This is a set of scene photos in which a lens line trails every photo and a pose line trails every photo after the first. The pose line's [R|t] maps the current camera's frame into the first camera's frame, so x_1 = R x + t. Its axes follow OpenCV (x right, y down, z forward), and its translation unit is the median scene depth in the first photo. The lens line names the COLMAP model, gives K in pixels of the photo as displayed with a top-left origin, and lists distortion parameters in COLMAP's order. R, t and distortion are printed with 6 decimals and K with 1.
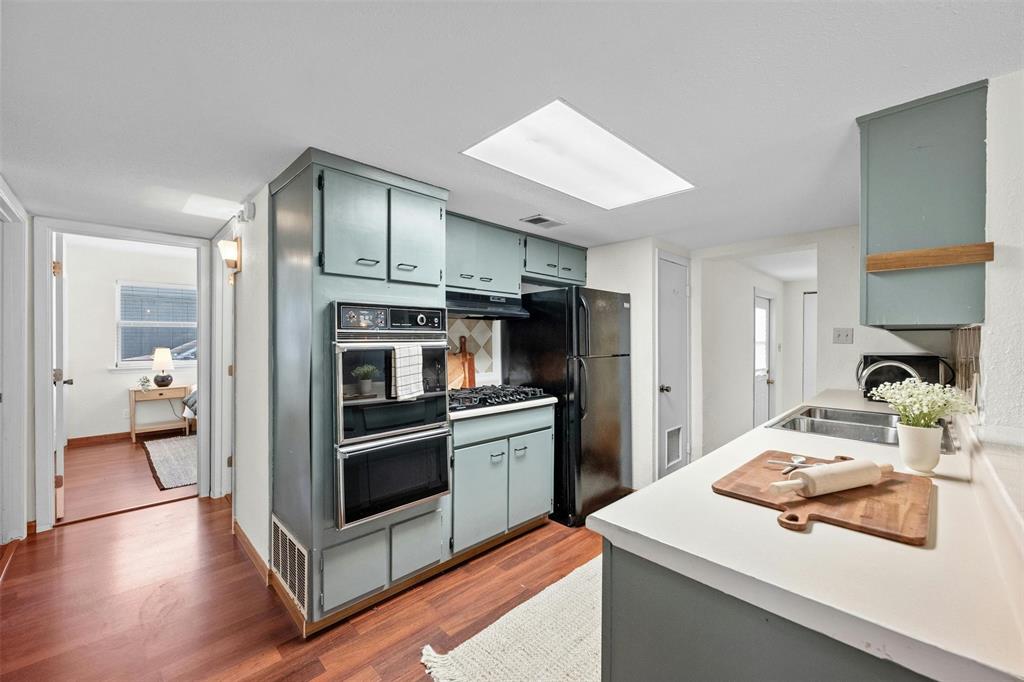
lens RADIAL K [[408.7, 0, 514.4], [0, 408.7, 341.9], [0, 0, 1]] dist [0.001458, -0.000955]
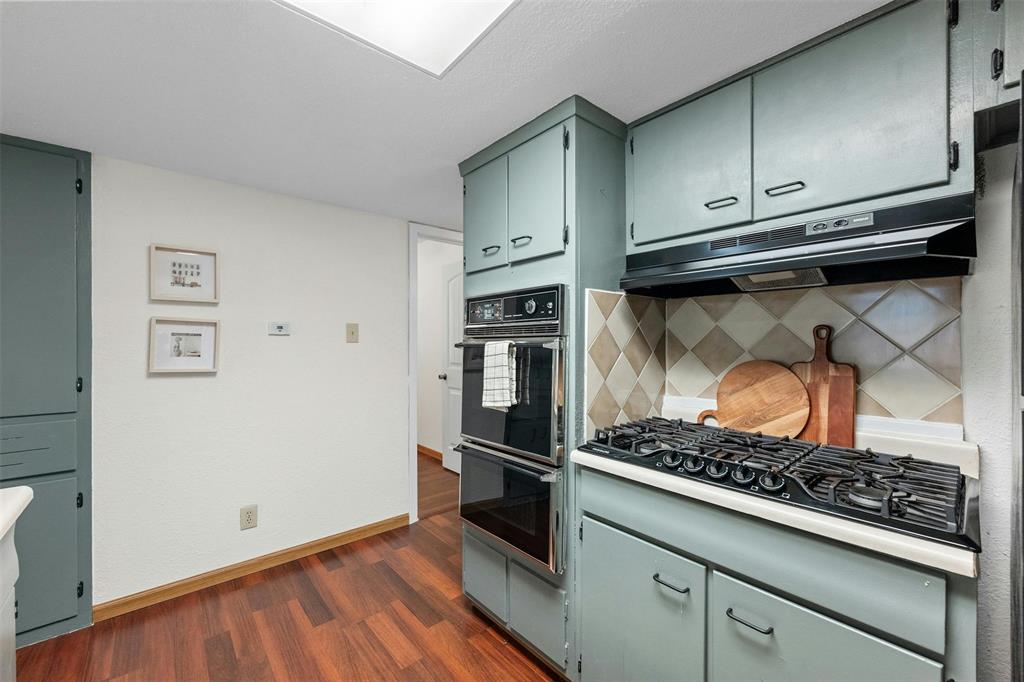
lens RADIAL K [[408.7, 0, 513.5], [0, 408.7, 342.9], [0, 0, 1]] dist [0.001458, -0.000955]
pose [[-0.072005, -0.001889, -0.997403, 0.492053], [-0.005193, 0.999985, -0.001519, 0.011291], [0.997391, 0.005070, -0.072013, 0.990803]]
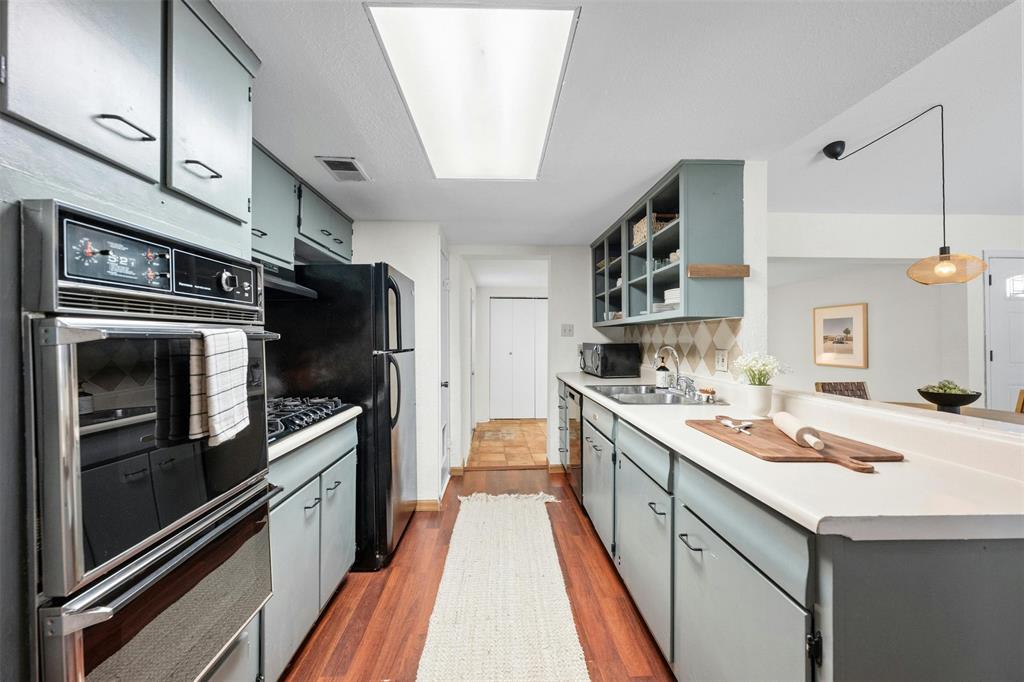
lens RADIAL K [[408.7, 0, 516.5], [0, 408.7, 336.4], [0, 0, 1]] dist [0.001458, -0.000955]
pose [[0.670086, 0.002279, 0.742280, -0.354948], [0.009073, 0.999895, -0.011260, 0.023733], [-0.742228, 0.014280, 0.669996, 0.371242]]
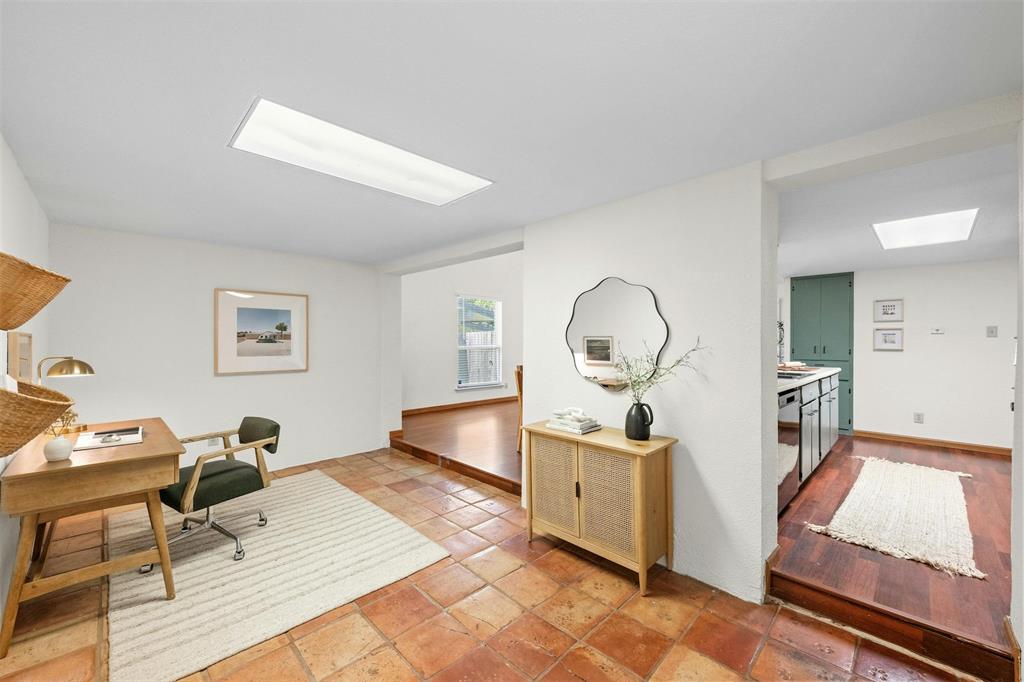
lens RADIAL K [[408.7, 0, 510.3], [0, 408.7, 341.3], [0, 0, 1]] dist [0.001458, -0.000955]
pose [[-0.999964, -0.006013, 0.006032, 1.765177], [-0.005958, 0.999941, 0.009043, 0.027214], [-0.006086, 0.009007, -0.999941, 2.535562]]
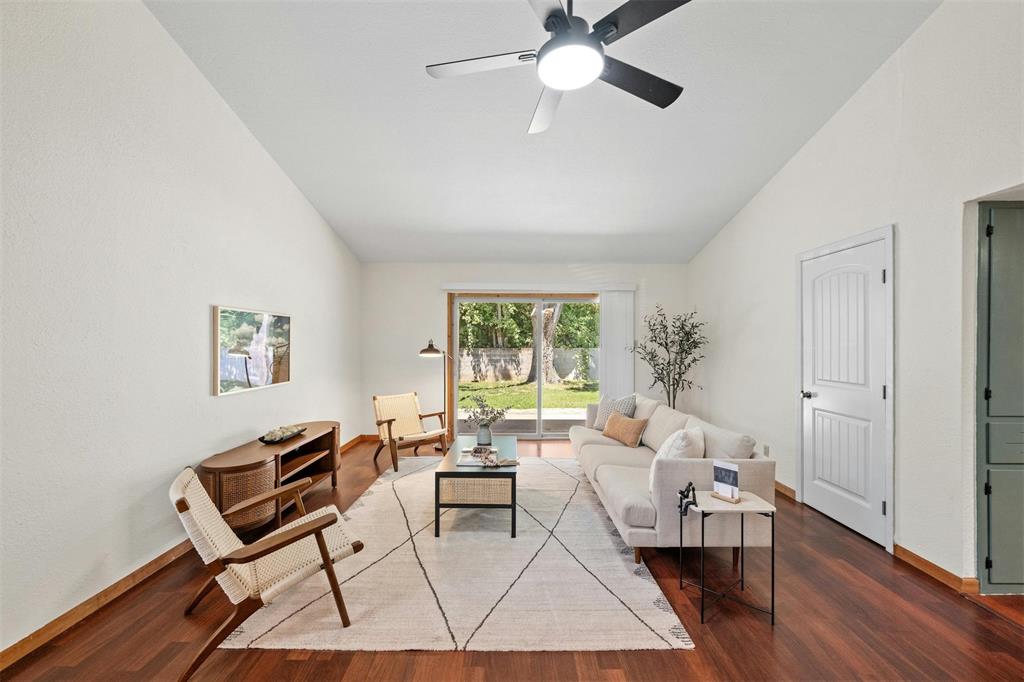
lens RADIAL K [[408.7, 0, 514.0], [0, 408.7, 343.2], [0, 0, 1]] dist [0.001458, -0.000955]
pose [[-0.700969, -0.002485, -0.713187, 1.484948], [-0.009392, 0.999939, 0.005747, -0.018896], [0.713130, 0.010726, -0.700950, -0.301553]]
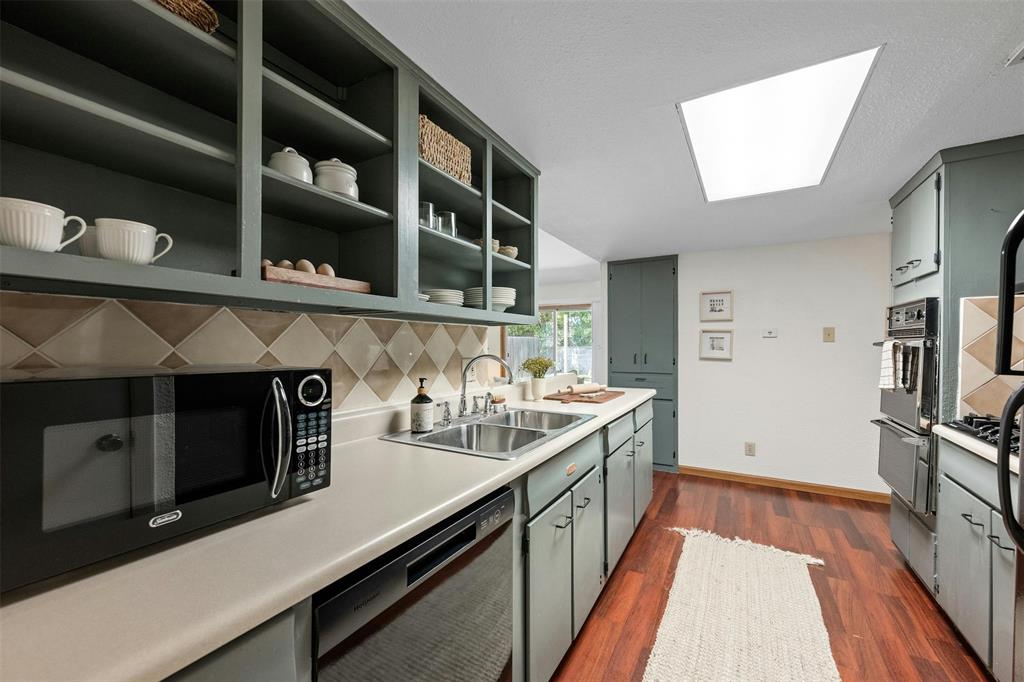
lens RADIAL K [[408.7, 0, 510.5], [0, 408.7, 344.0], [0, 0, 1]] dist [0.001458, -0.000955]
pose [[-0.964940, -0.000829, -0.262471, 0.916755], [-0.002891, 0.999968, 0.007472, 0.010103], [0.262456, 0.007969, -0.964911, 1.630579]]
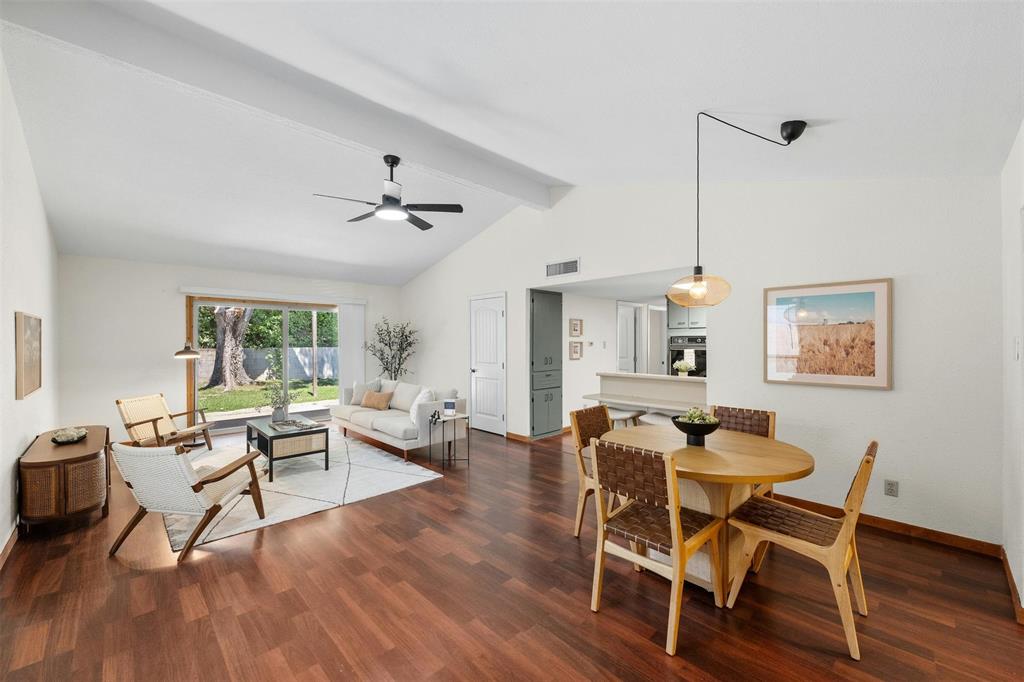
lens RADIAL K [[408.7, 0, 516.3], [0, 408.7, 341.3], [0, 0, 1]] dist [0.001458, -0.000955]
pose [[-0.006731, -0.000919, -0.999977, 2.581247], [-0.007264, 0.999973, -0.000870, -0.037105], [0.999951, 0.007258, -0.006738, -0.261511]]
